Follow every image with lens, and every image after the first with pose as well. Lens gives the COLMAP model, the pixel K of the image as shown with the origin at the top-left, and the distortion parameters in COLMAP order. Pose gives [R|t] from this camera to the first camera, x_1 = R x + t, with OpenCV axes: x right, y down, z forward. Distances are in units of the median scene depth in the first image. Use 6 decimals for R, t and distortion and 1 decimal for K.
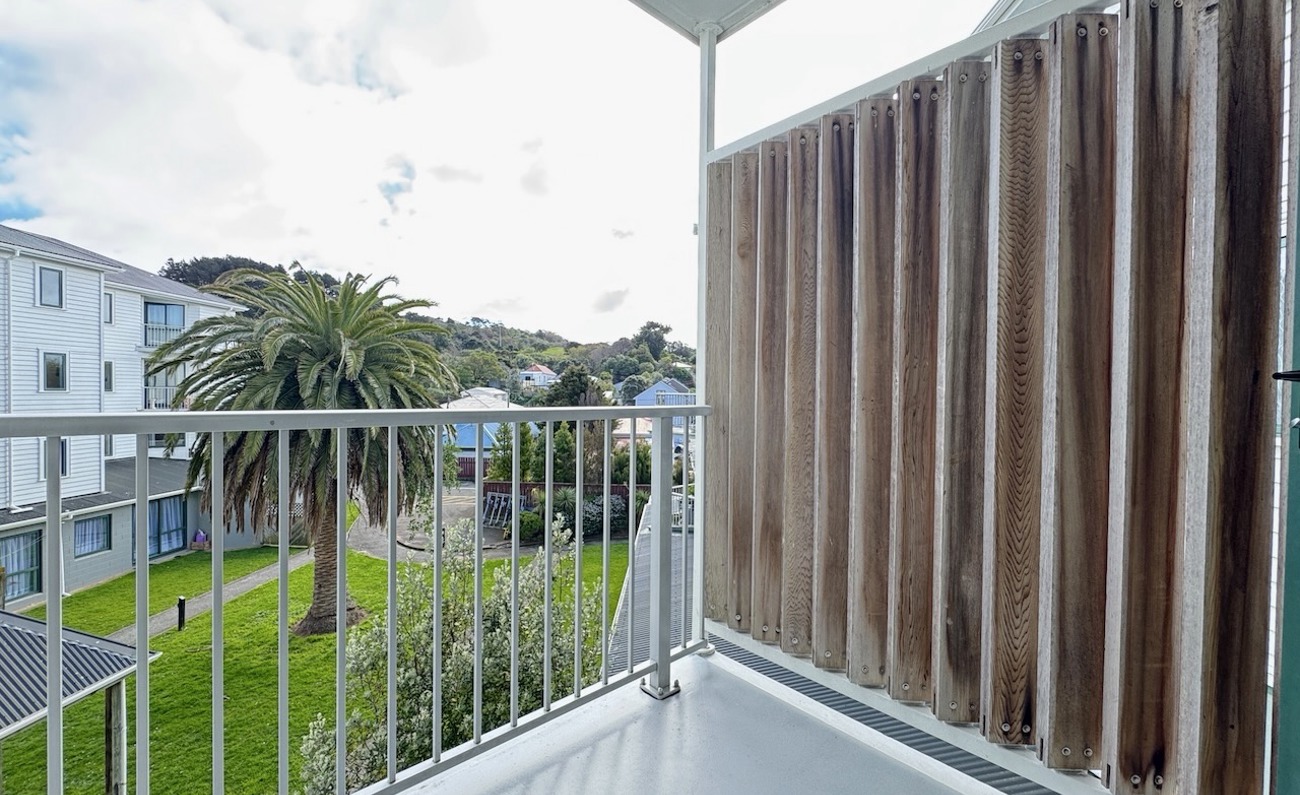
lens RADIAL K [[516.6, 0, 645.8], [0, 516.6, 399.6], [0, 0, 1]] dist [0.003408, -0.000792]
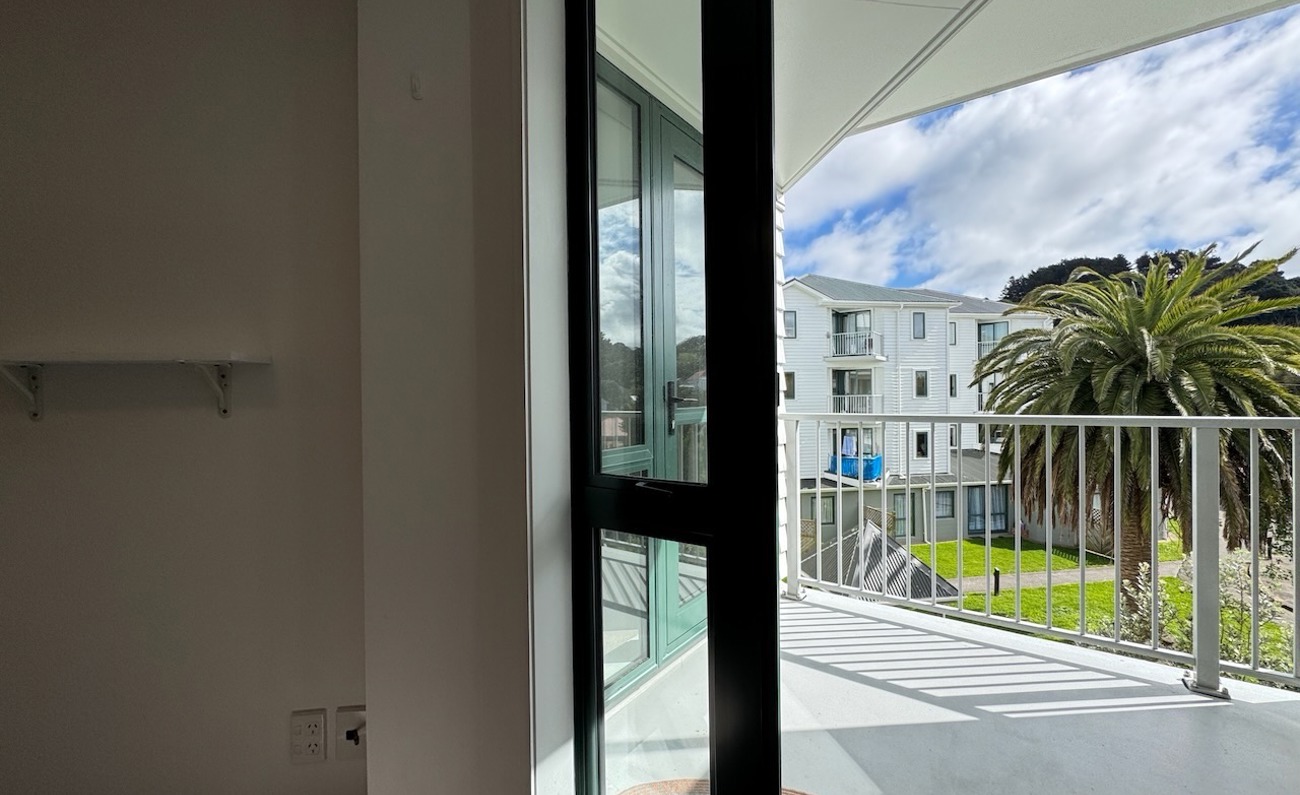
lens RADIAL K [[516.6, 0, 647.9], [0, 516.6, 402.1], [0, 0, 1]] dist [0.003408, -0.000792]
pose [[0.210433, -0.002297, -0.977606, 0.097518], [0.000967, 0.999997, -0.002142, -0.001599], [0.977608, -0.000494, 0.210434, -0.039008]]
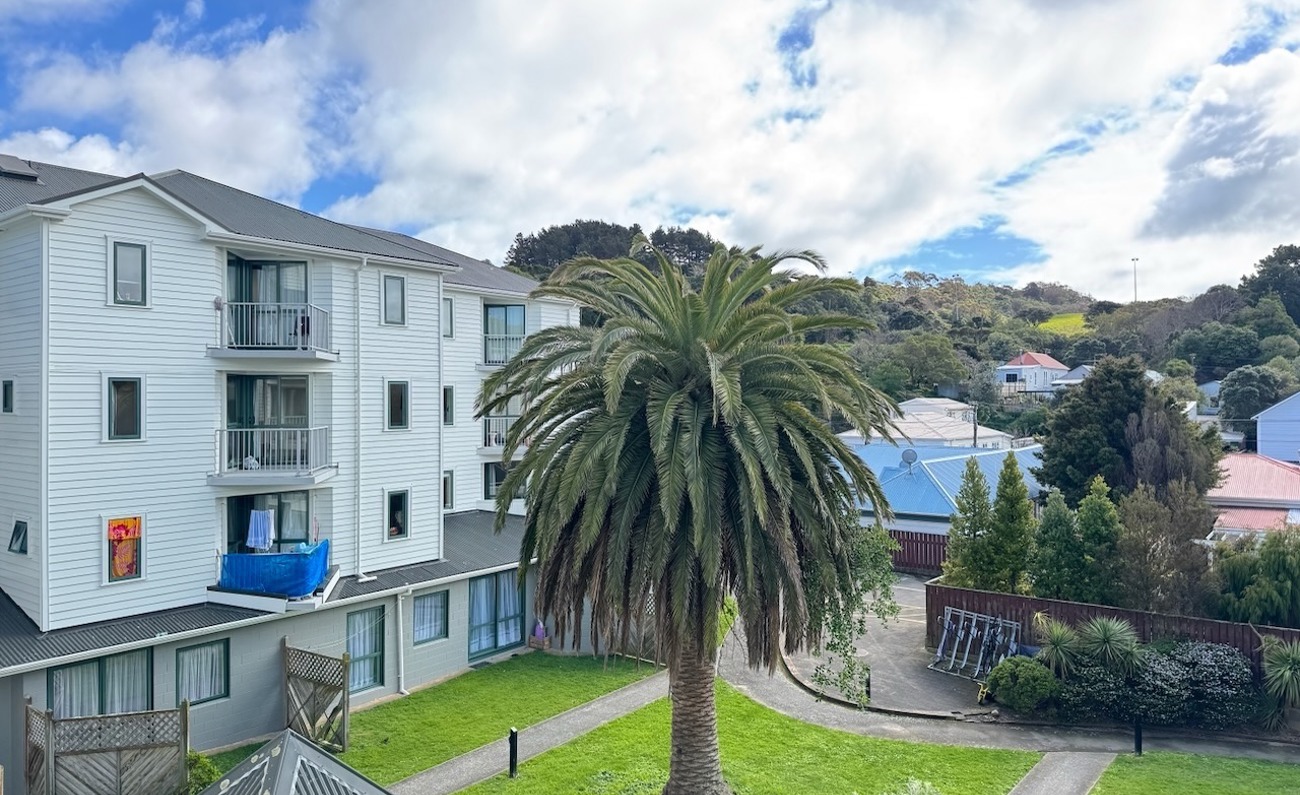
lens RADIAL K [[905.4, 0, 660.2], [0, 905.4, 387.1], [0, 0, 1]] dist [0.052579, -0.034867]
pose [[0.830941, -0.020356, -0.555988, -0.032548], [0.004168, 0.999530, -0.030366, -0.038222], [0.556345, 0.022915, 0.830635, 0.067949]]
